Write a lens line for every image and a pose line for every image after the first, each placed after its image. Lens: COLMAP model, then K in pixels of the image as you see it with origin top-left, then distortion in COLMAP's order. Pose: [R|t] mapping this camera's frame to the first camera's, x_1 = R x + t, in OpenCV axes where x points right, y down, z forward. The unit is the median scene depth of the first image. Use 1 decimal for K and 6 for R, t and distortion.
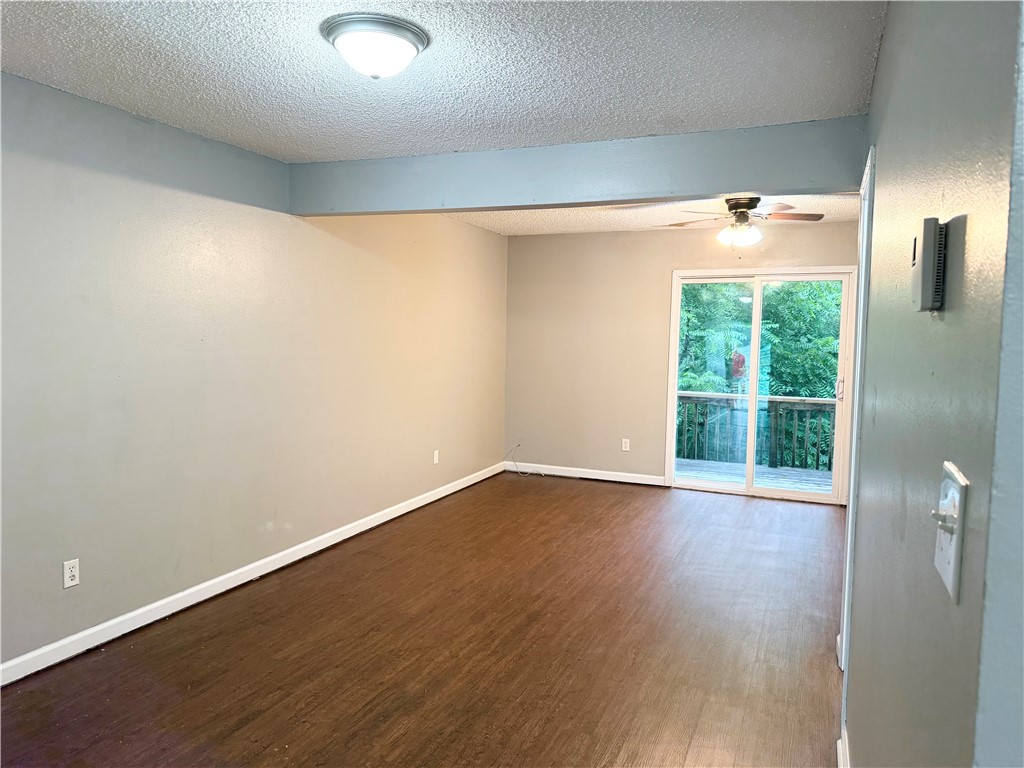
lens RADIAL K [[727.1, 0, 508.0], [0, 727.1, 382.5], [0, 0, 1]] dist [0.128794, -0.206557]
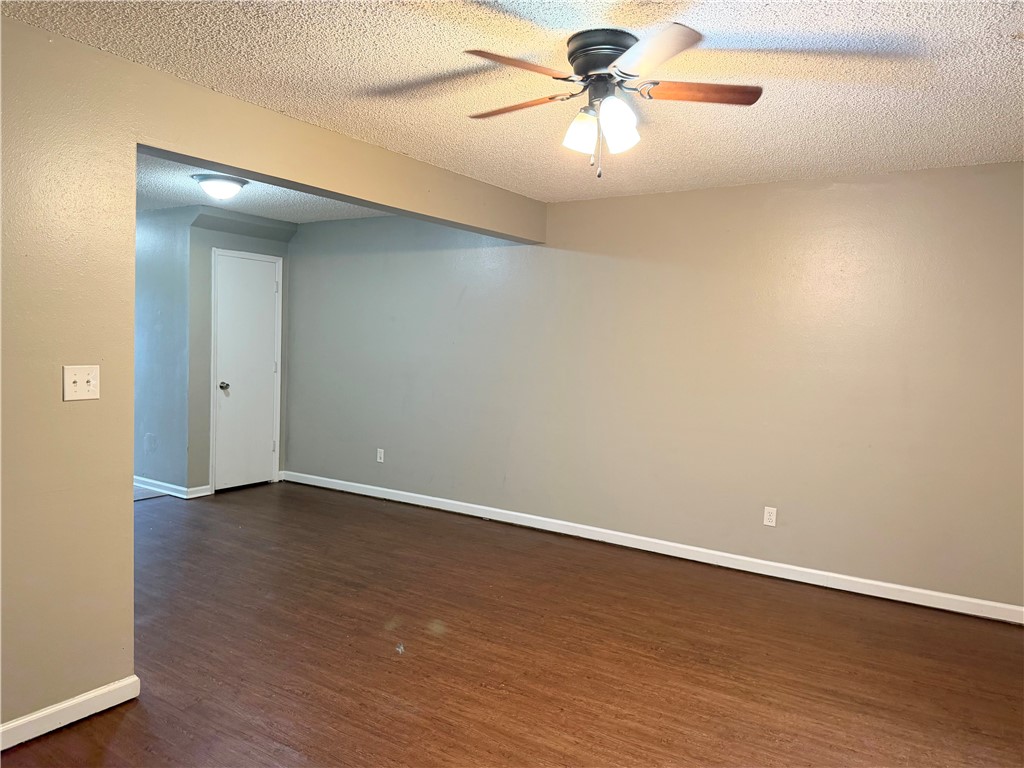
lens RADIAL K [[727.1, 0, 508.0], [0, 727.1, 382.5], [0, 0, 1]] dist [0.128794, -0.206557]
pose [[-0.179213, 0.032236, -0.983282, 0.944705], [-0.105572, 0.993062, 0.051798, -0.057347], [0.978129, 0.113090, -0.174566, 1.219130]]
